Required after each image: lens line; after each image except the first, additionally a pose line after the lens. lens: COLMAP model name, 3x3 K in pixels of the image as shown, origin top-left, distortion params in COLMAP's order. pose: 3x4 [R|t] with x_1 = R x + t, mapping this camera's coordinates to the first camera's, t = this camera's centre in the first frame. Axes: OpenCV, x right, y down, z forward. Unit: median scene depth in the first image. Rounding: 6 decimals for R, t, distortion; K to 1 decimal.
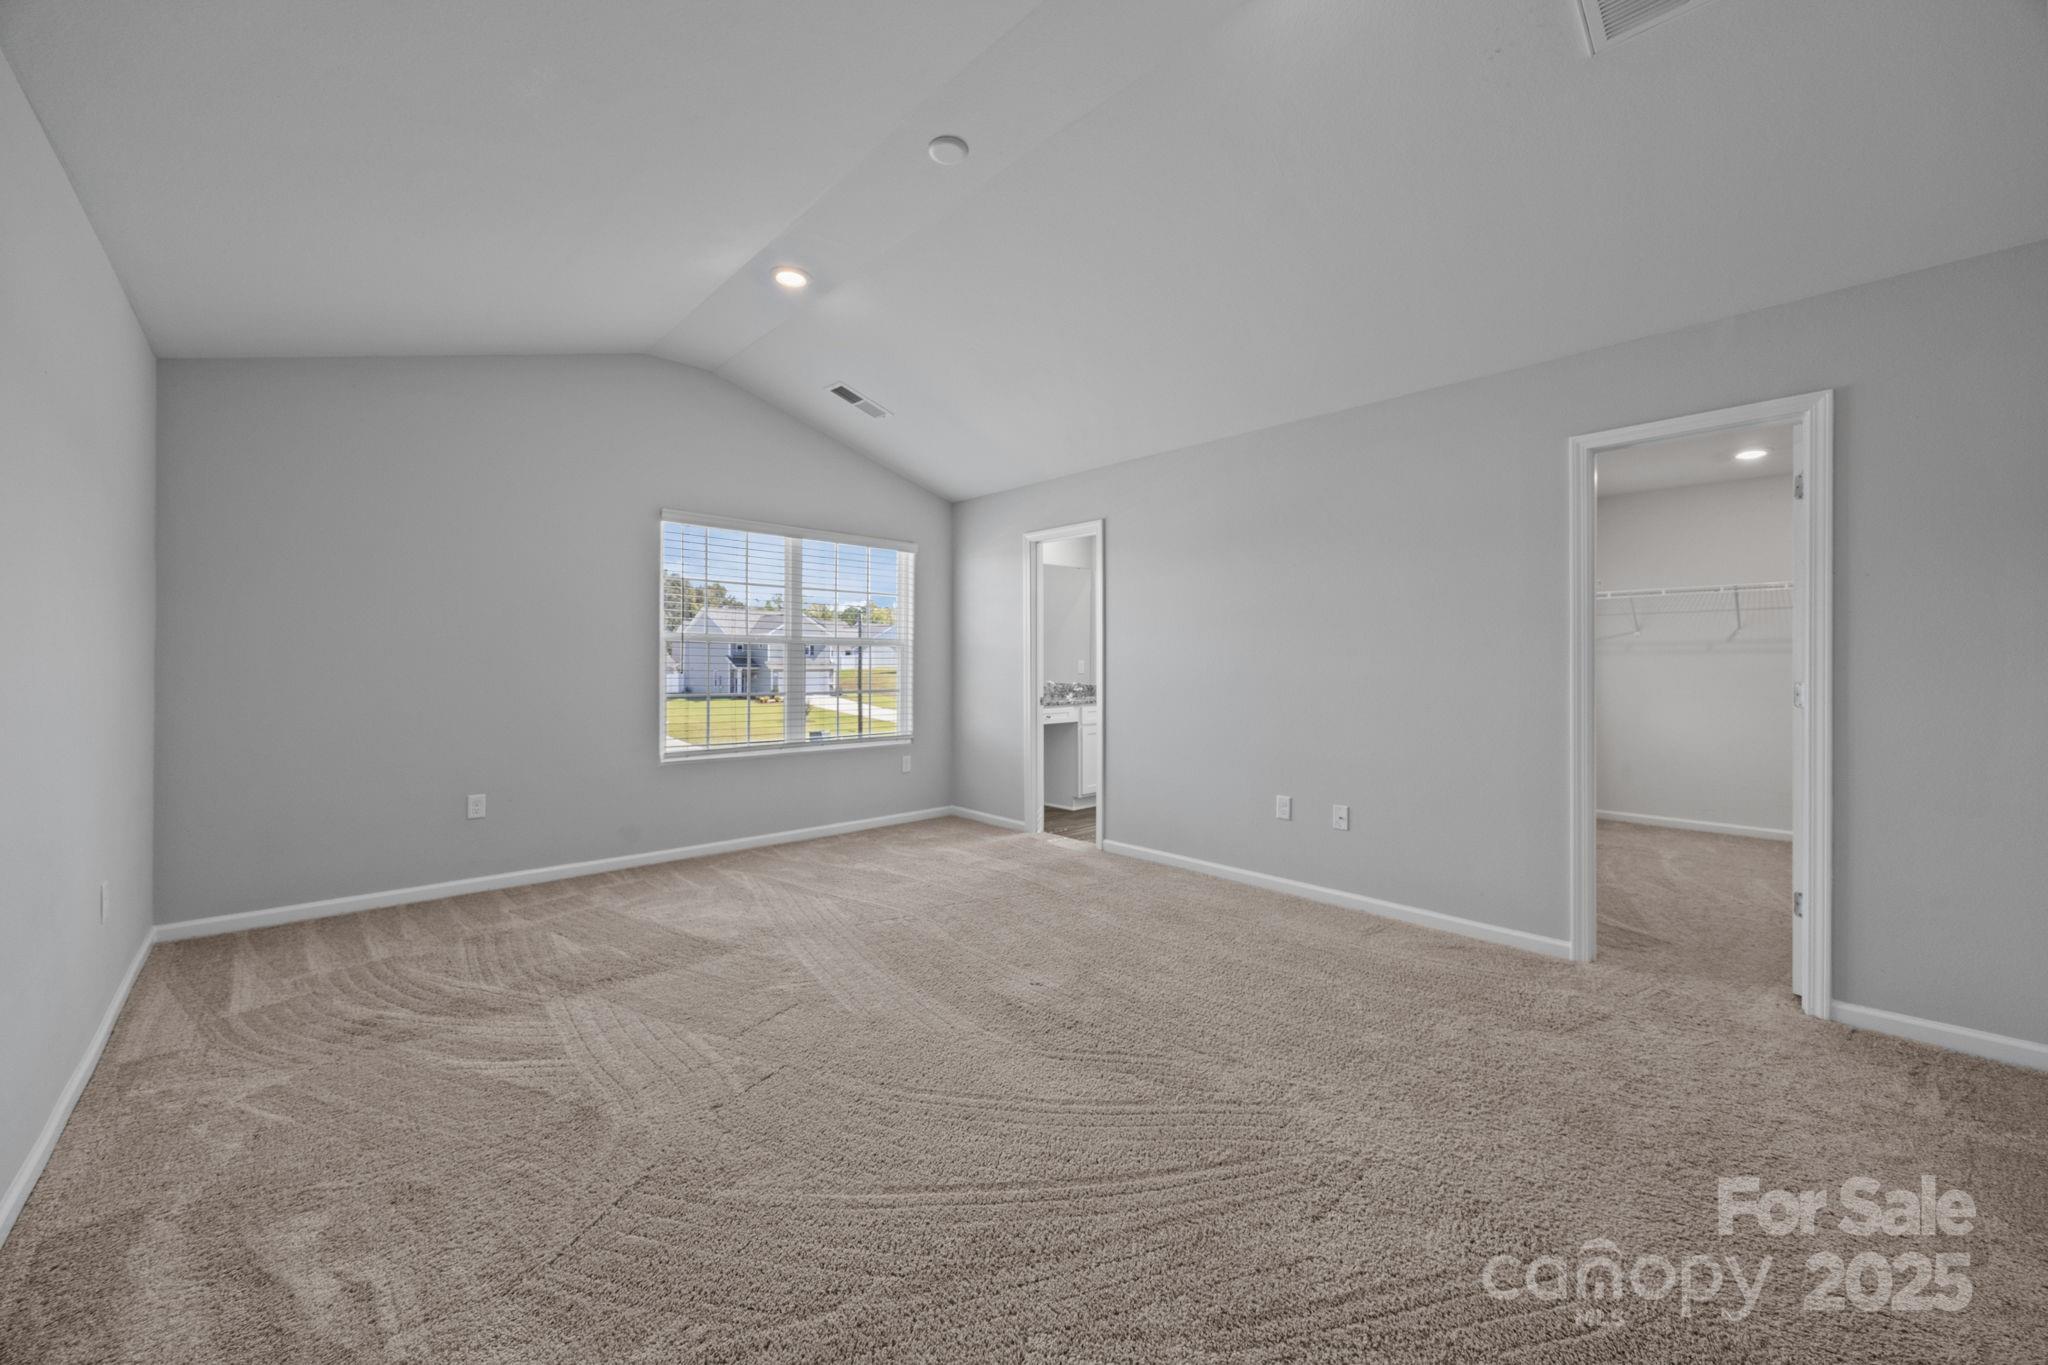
lens RADIAL K [[787.8, 0, 1034.1], [0, 787.8, 668.4], [0, 0, 1]] dist [-0.002057, 0.000255]
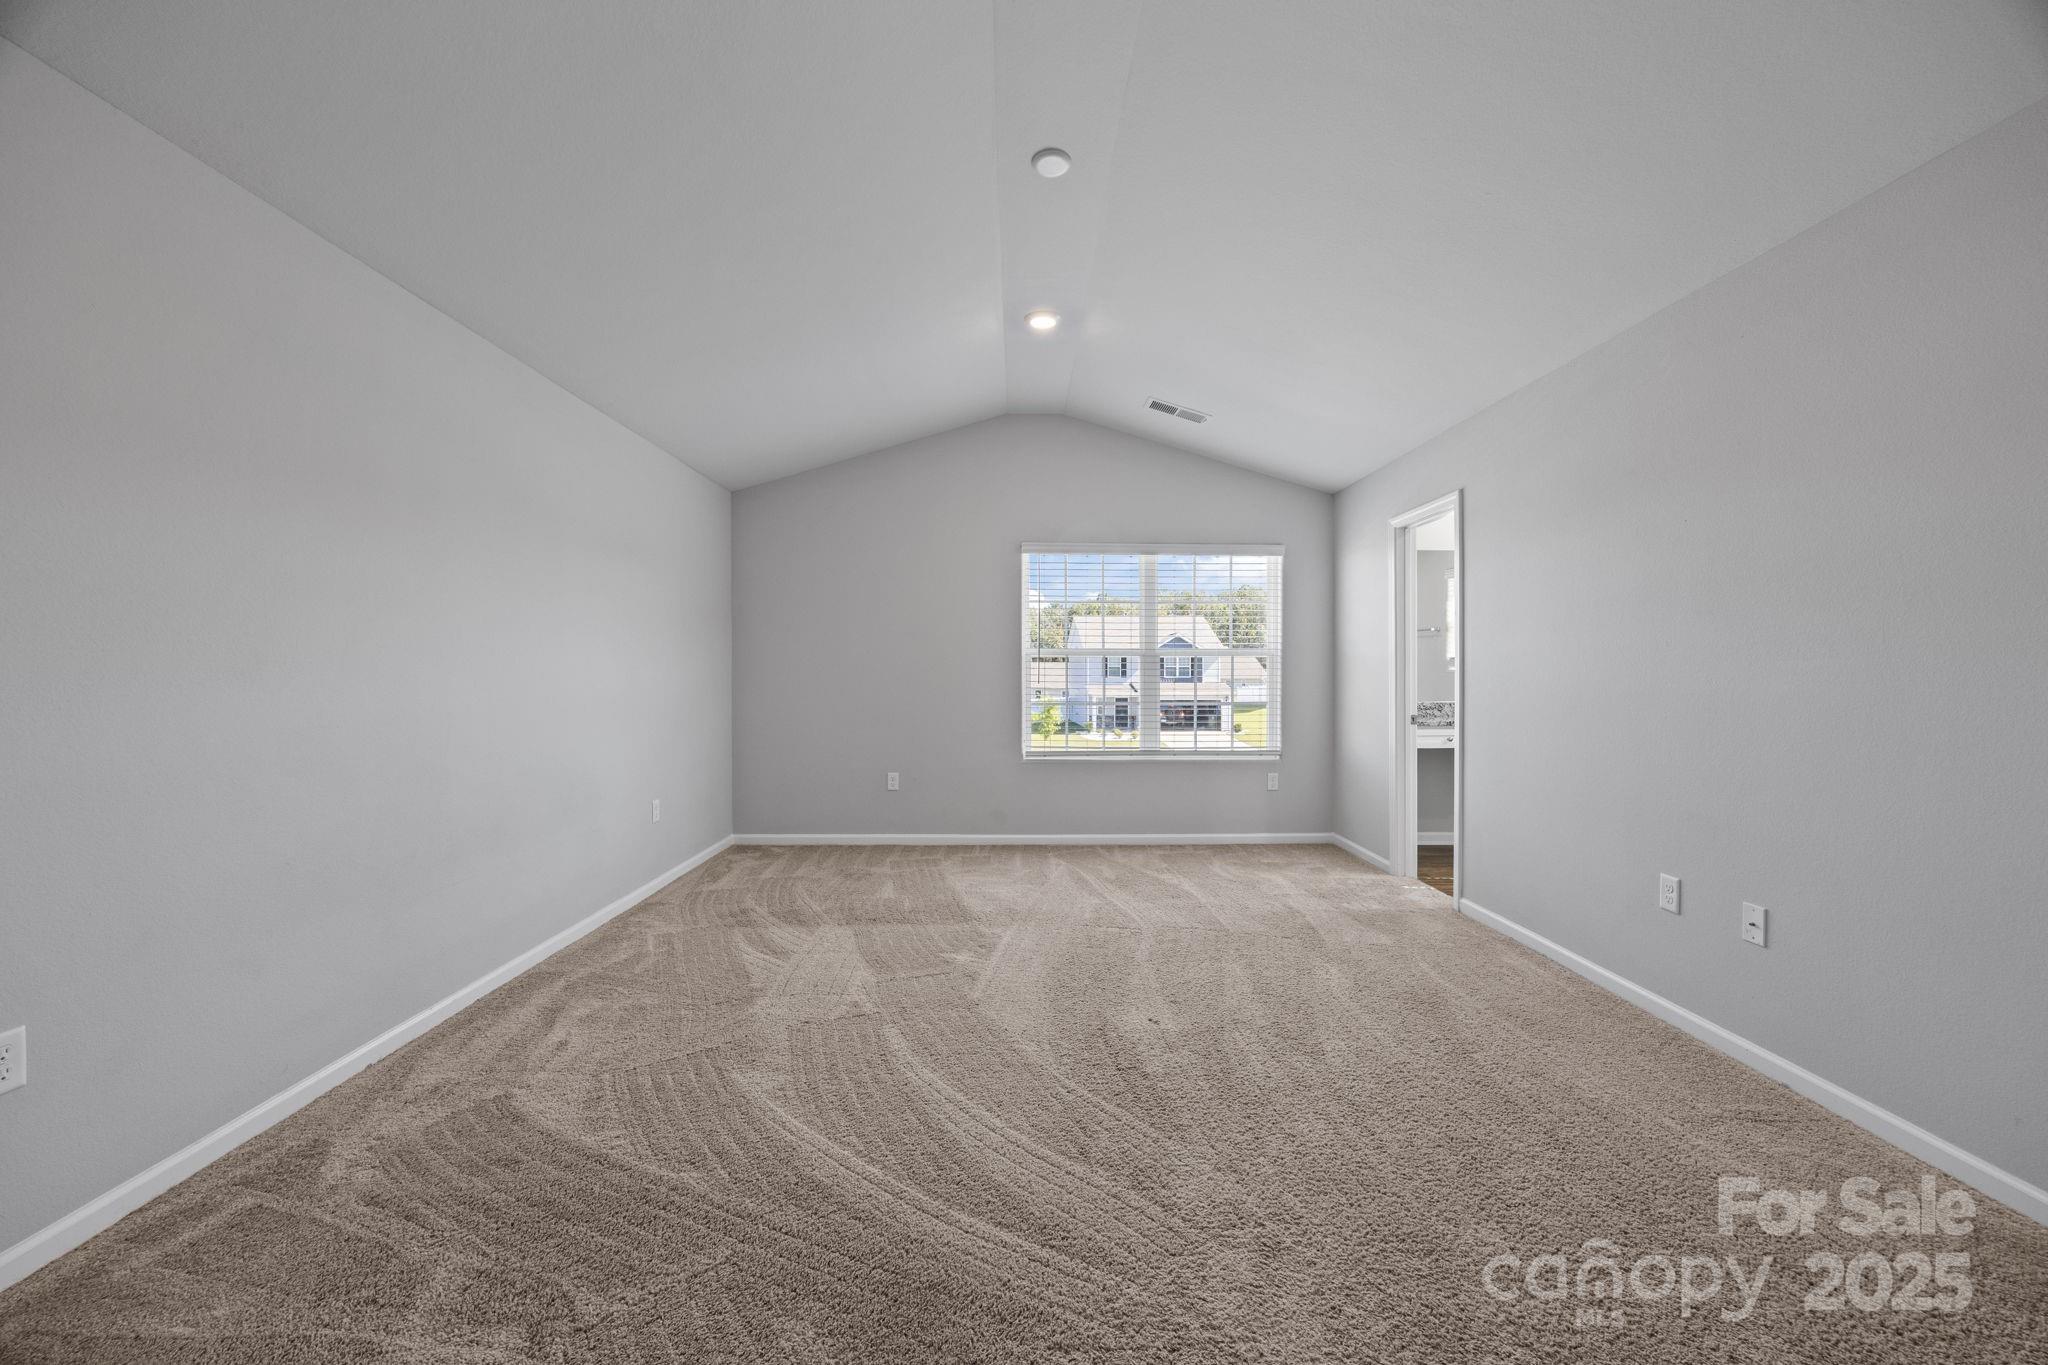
lens RADIAL K [[787.8, 0, 1018.7], [0, 787.8, 690.3], [0, 0, 1]] dist [-0.002057, 0.000255]
pose [[0.731303, 0.010275, -0.681975, 0.323914], [-0.000723, 0.999898, 0.014289, -0.000557], [0.682052, -0.009956, 0.731236, 0.137831]]
